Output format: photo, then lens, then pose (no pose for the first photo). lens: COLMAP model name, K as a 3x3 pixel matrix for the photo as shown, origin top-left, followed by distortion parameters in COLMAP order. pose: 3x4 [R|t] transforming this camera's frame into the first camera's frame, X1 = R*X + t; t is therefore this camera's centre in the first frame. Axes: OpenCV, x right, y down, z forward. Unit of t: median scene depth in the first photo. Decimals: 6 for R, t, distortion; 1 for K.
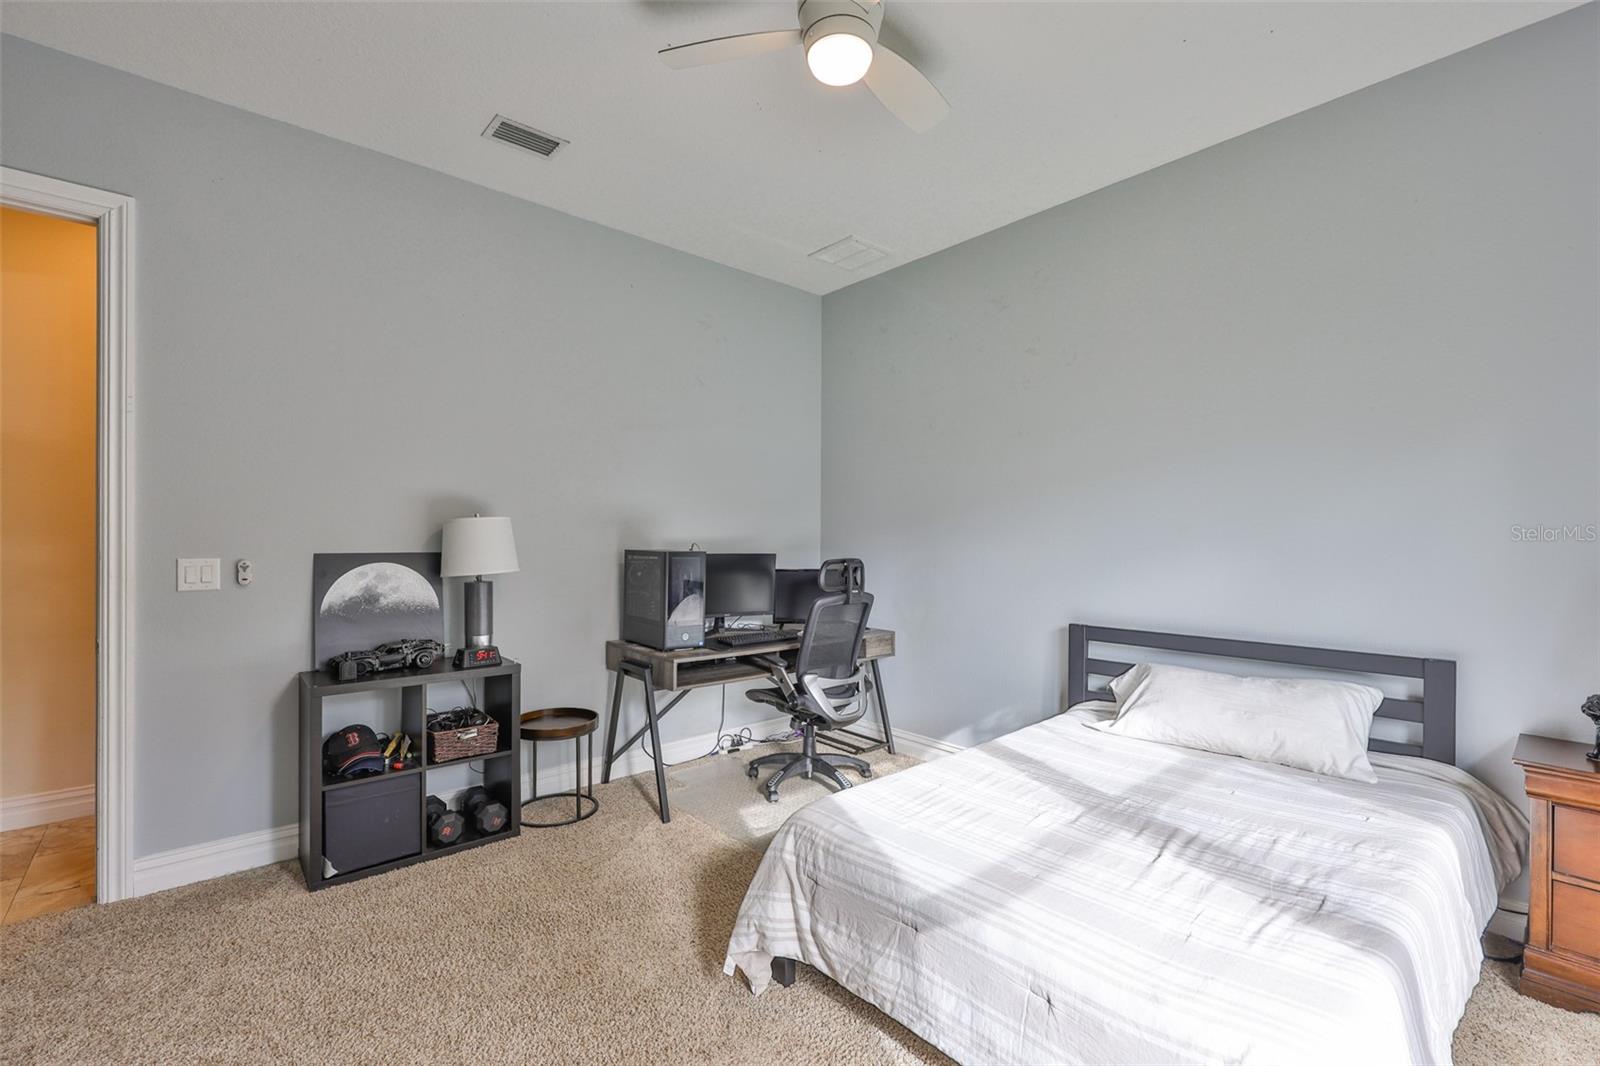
lens RADIAL K [[682.4, 0, 794.6], [0, 682.4, 537.9], [0, 0, 1]] dist [0.002111, 0.001330]
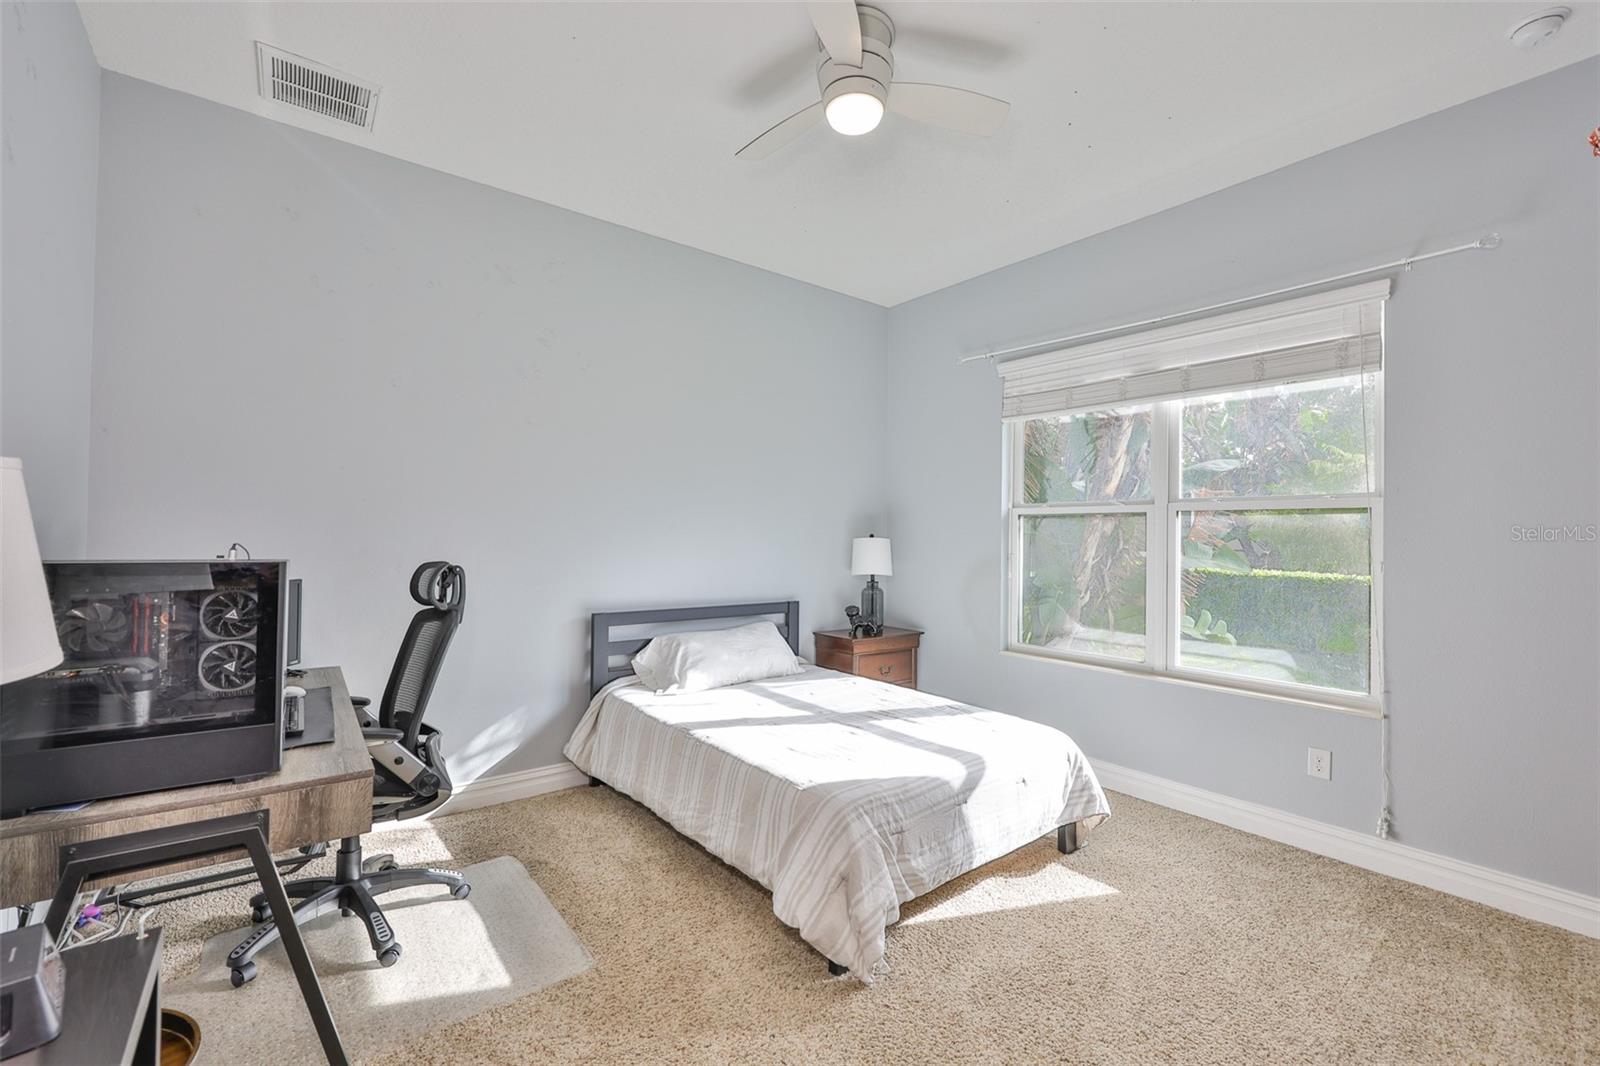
lens RADIAL K [[682.4, 0, 802.9], [0, 682.4, 522.5], [0, 0, 1]] dist [0.002111, 0.001330]
pose [[0.054939, 0.018474, 0.998319, -0.733413], [-0.015096, 0.999730, -0.017669, -0.001733], [-0.998376, -0.014099, 0.055203, 0.705085]]
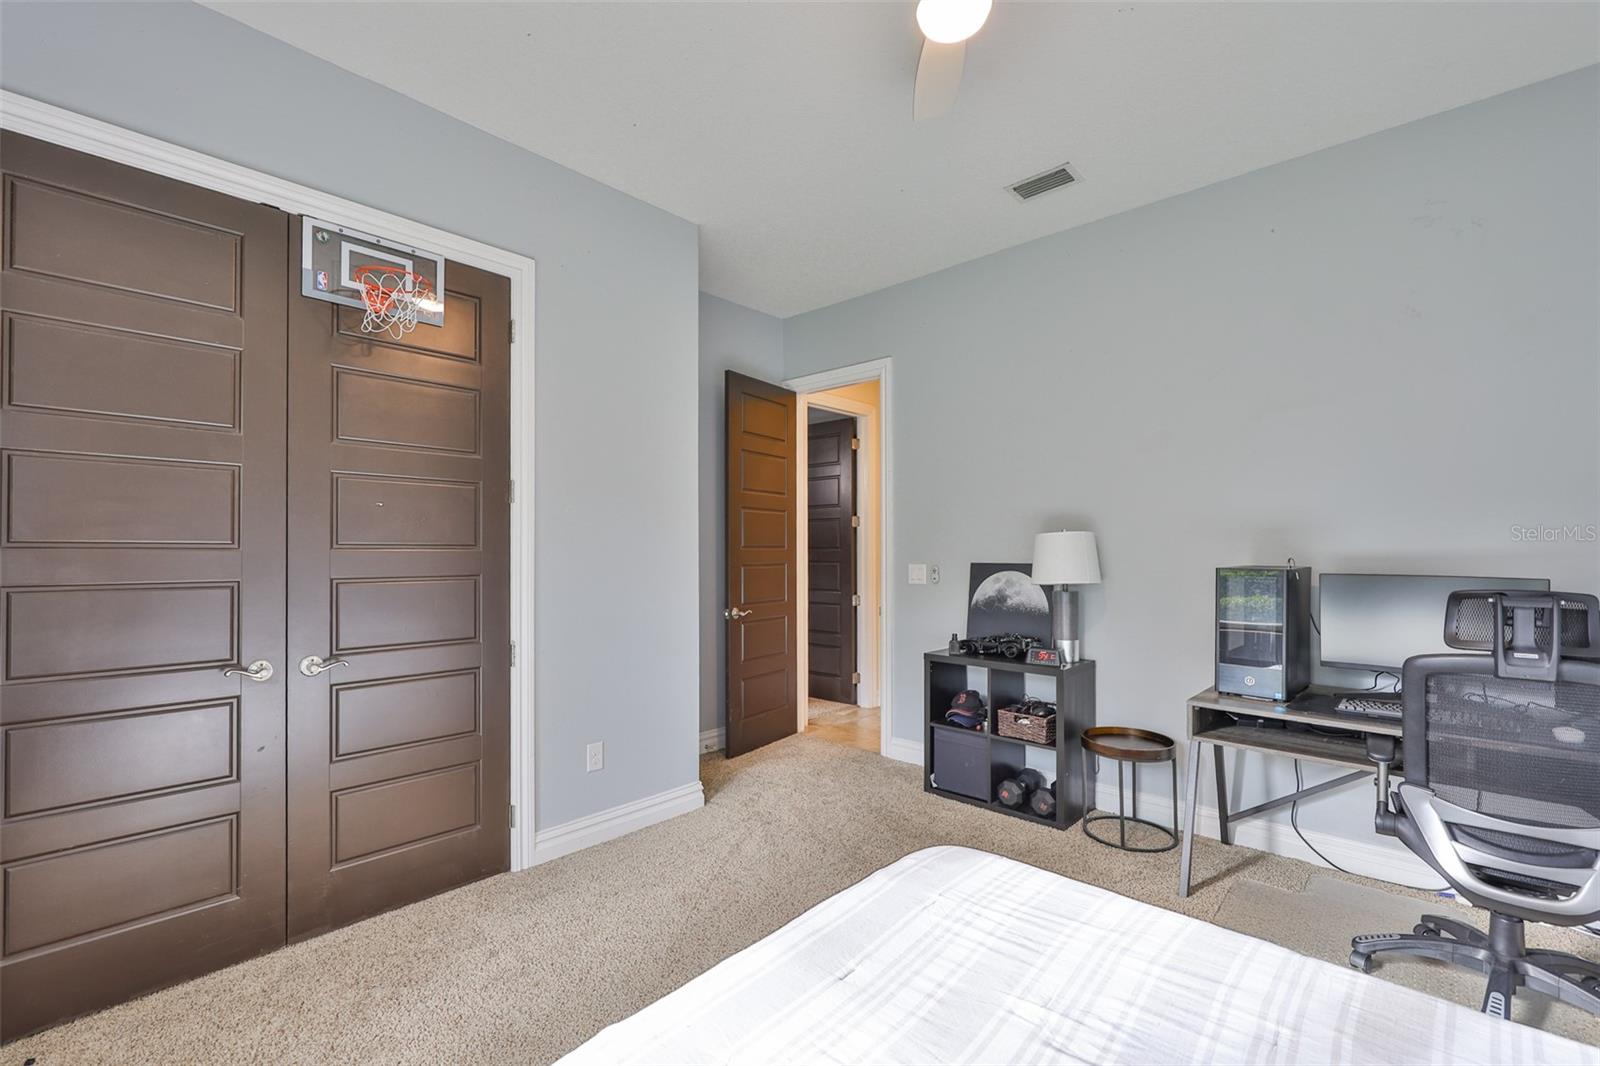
lens RADIAL K [[682.4, 0, 792.3], [0, 682.4, 548.1], [0, 0, 1]] dist [0.002111, 0.001330]
pose [[0.111712, -0.007247, -0.993714, 0.638156], [-0.000449, 0.999973, -0.007343, 0.003273], [0.993741, 0.001267, 0.111706, 0.482544]]
